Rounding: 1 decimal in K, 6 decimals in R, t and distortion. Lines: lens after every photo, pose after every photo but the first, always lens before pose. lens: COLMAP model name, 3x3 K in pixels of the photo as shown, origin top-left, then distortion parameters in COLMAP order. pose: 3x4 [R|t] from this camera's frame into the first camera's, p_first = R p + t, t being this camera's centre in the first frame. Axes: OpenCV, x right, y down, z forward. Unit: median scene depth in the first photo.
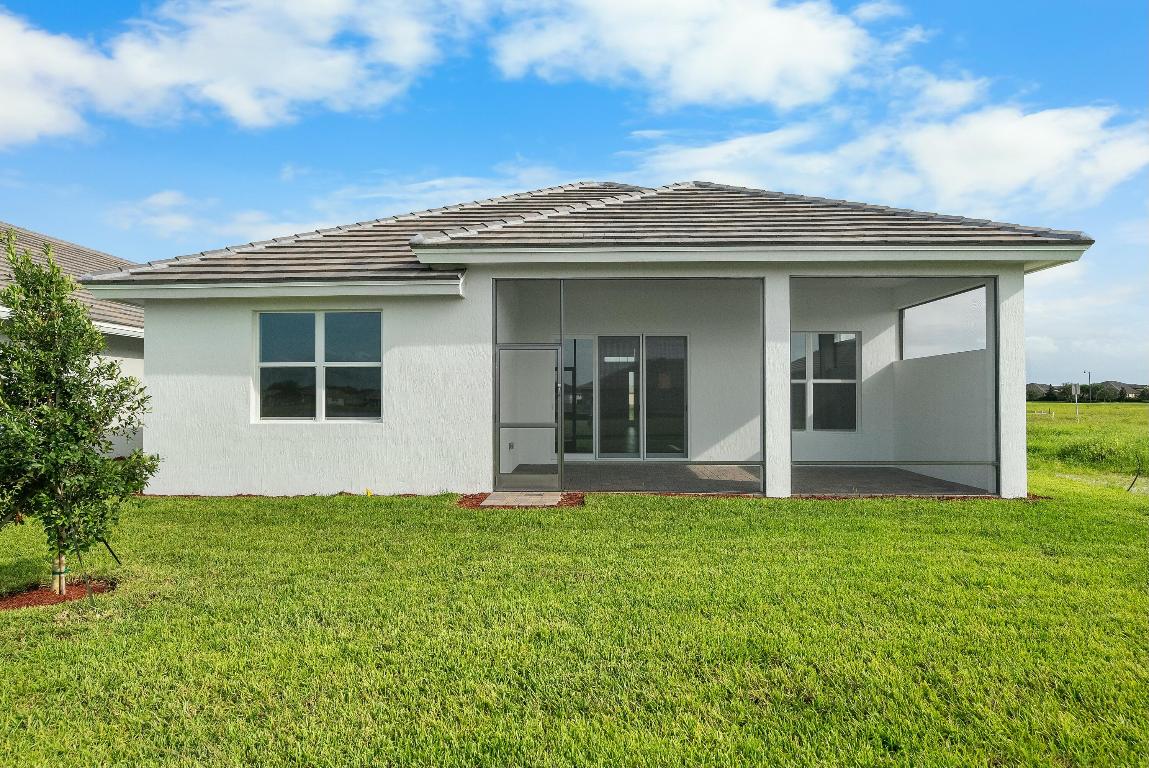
lens RADIAL K [[673.2, 0, 574.5], [0, 673.2, 384.0], [0, 0, 1]] dist [-0.001458, -0.000419]
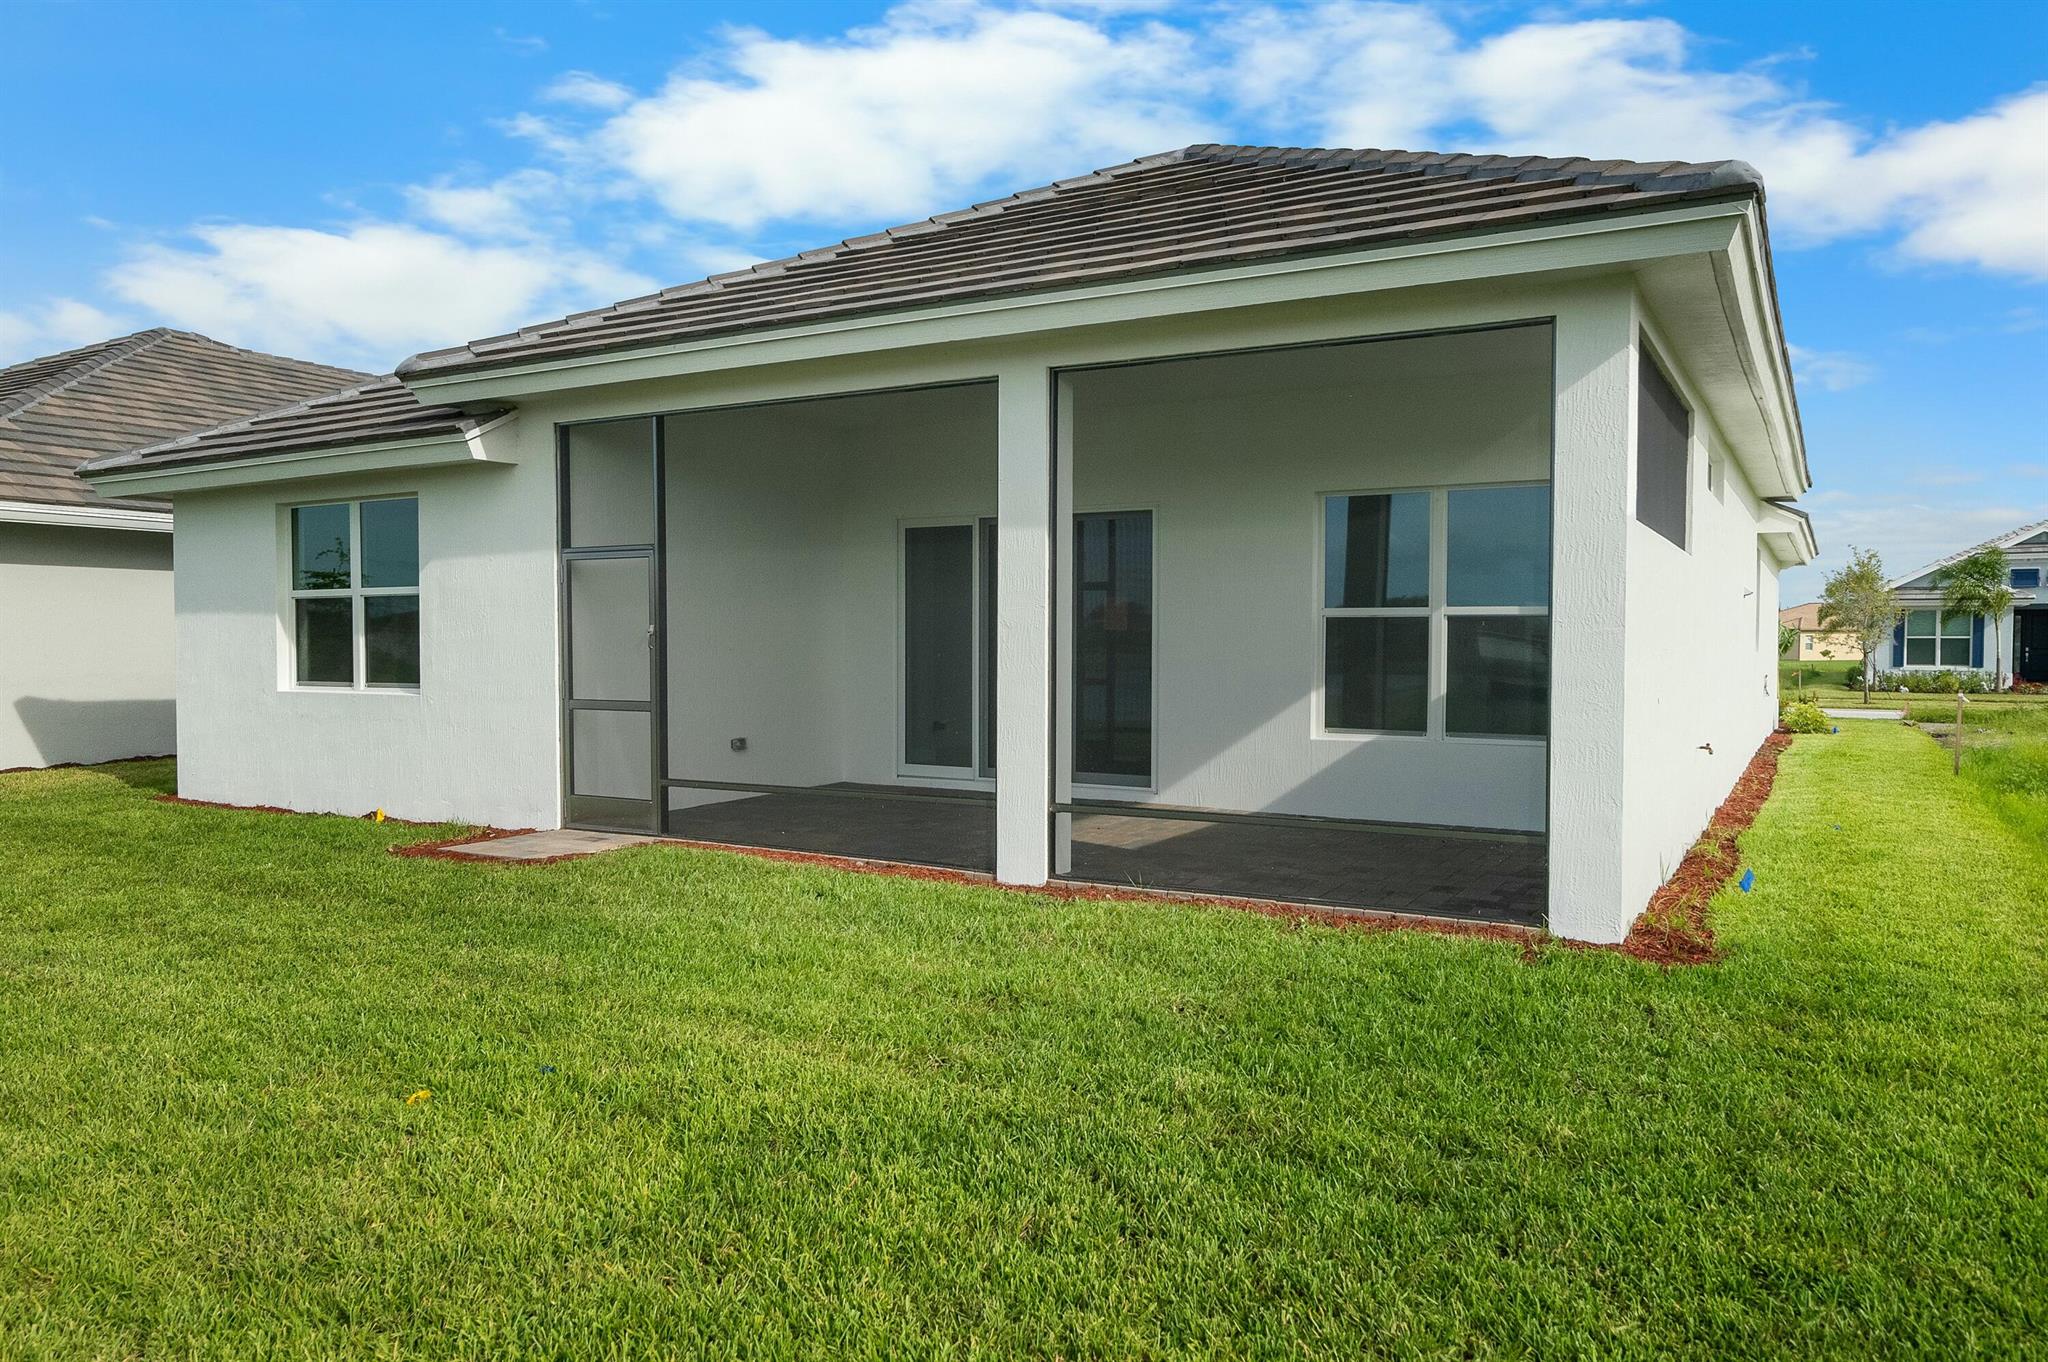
lens RADIAL K [[1367.4, 0, 1024.0], [0, 1367.4, 681.0], [0, 0, 1]] dist [0.003343, 0.000258]
pose [[0.885984, 0.017002, -0.463404, 0.694146], [0.007791, 0.998641, 0.051536, -0.009223], [0.463650, -0.049270, 0.884648, 0.218014]]
